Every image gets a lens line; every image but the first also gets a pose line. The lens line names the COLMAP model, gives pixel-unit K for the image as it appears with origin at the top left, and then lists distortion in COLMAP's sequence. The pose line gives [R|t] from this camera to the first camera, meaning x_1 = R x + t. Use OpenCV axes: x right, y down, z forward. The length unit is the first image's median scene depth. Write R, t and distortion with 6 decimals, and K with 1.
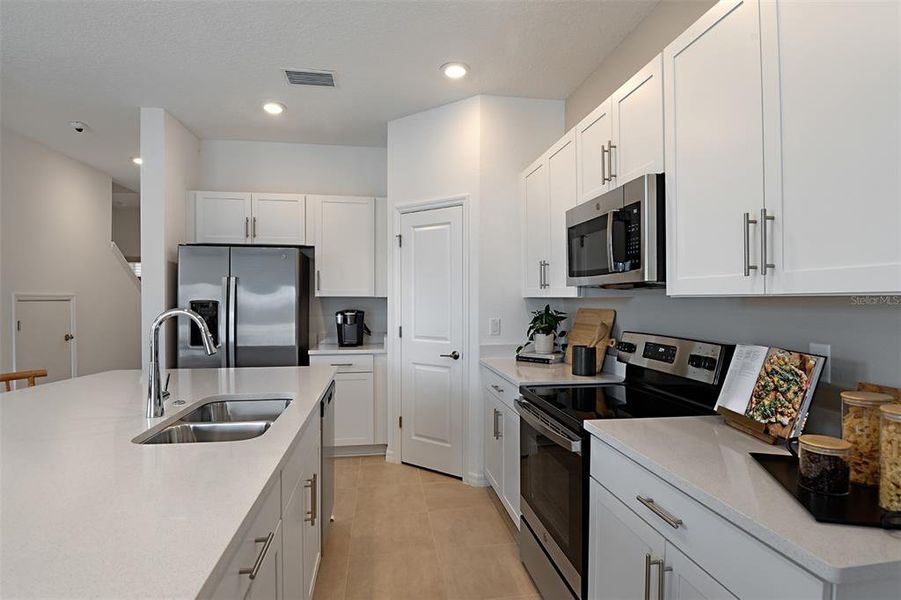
lens RADIAL K [[472.3, 0, 450.2], [0, 472.3, 303.5], [0, 0, 1]] dist [-0.005956, -0.000896]
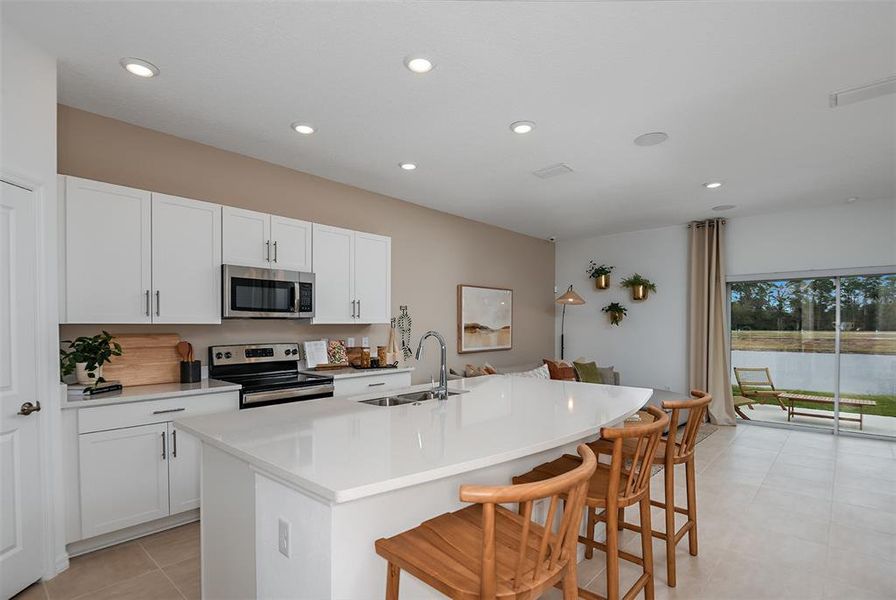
lens RADIAL K [[442.0, 0, 457.4], [0, 442.0, 334.3], [0, 0, 1]] dist [0.005010, -0.000269]
pose [[-0.651848, -0.010865, 0.758271, -1.400709], [0.013077, 0.999588, 0.025565, -0.007663], [-0.758237, 0.026580, -0.651438, 1.512772]]
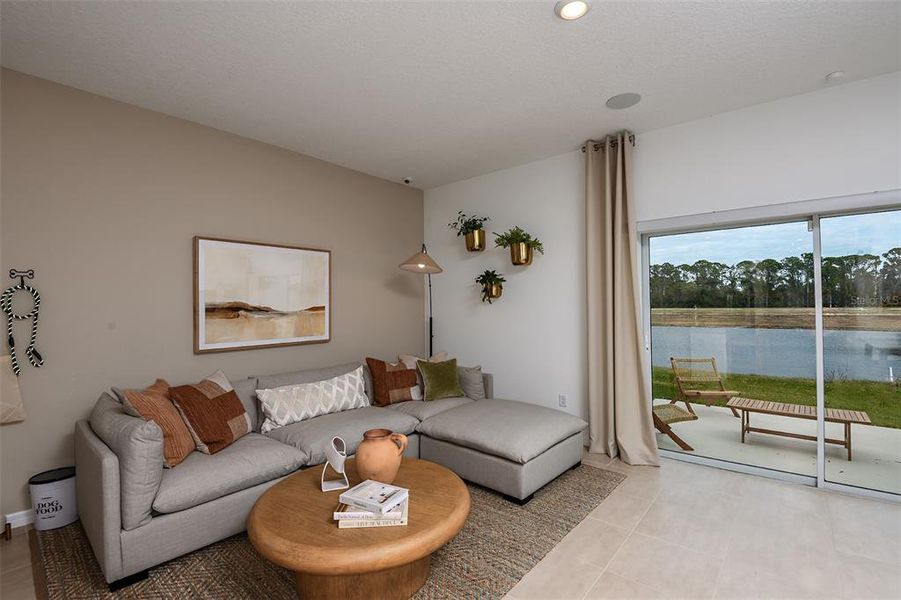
lens RADIAL K [[414.4, 0, 458.9], [0, 414.4, 298.7], [0, 0, 1]] dist [0.000796, -0.001139]
pose [[-0.684805, 0.025893, 0.728267, -1.090474], [0.024444, 0.999622, -0.012555, 0.023892], [-0.728317, 0.009205, -0.685179, 0.061415]]
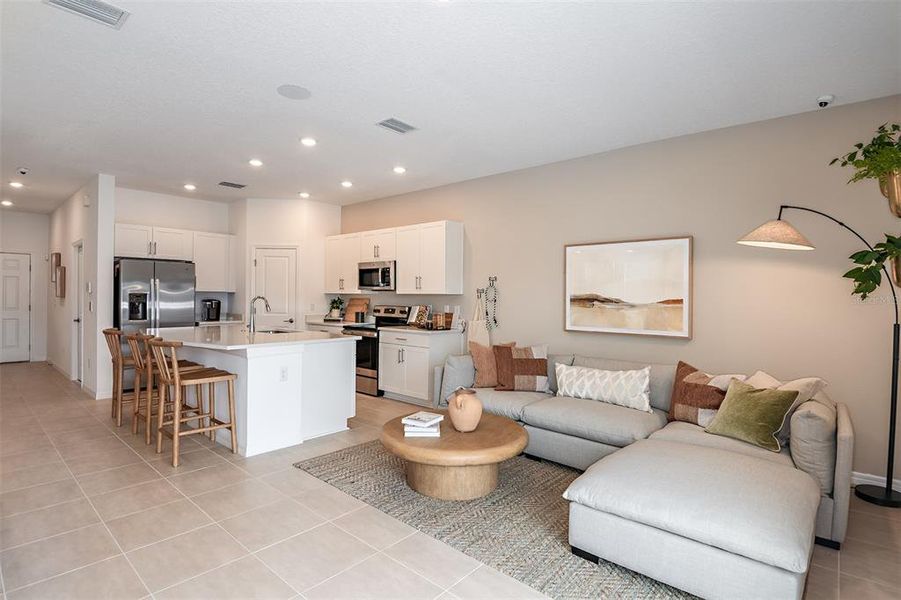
lens RADIAL K [[472.3, 0, 451.6], [0, 472.3, 296.2], [0, 0, 1]] dist [-0.005956, -0.000896]
pose [[0.765481, 0.006736, 0.643424, -1.259025], [-0.002876, 0.999971, -0.007048, 0.022627], [-0.643453, 0.003545, 0.765478, -1.671113]]
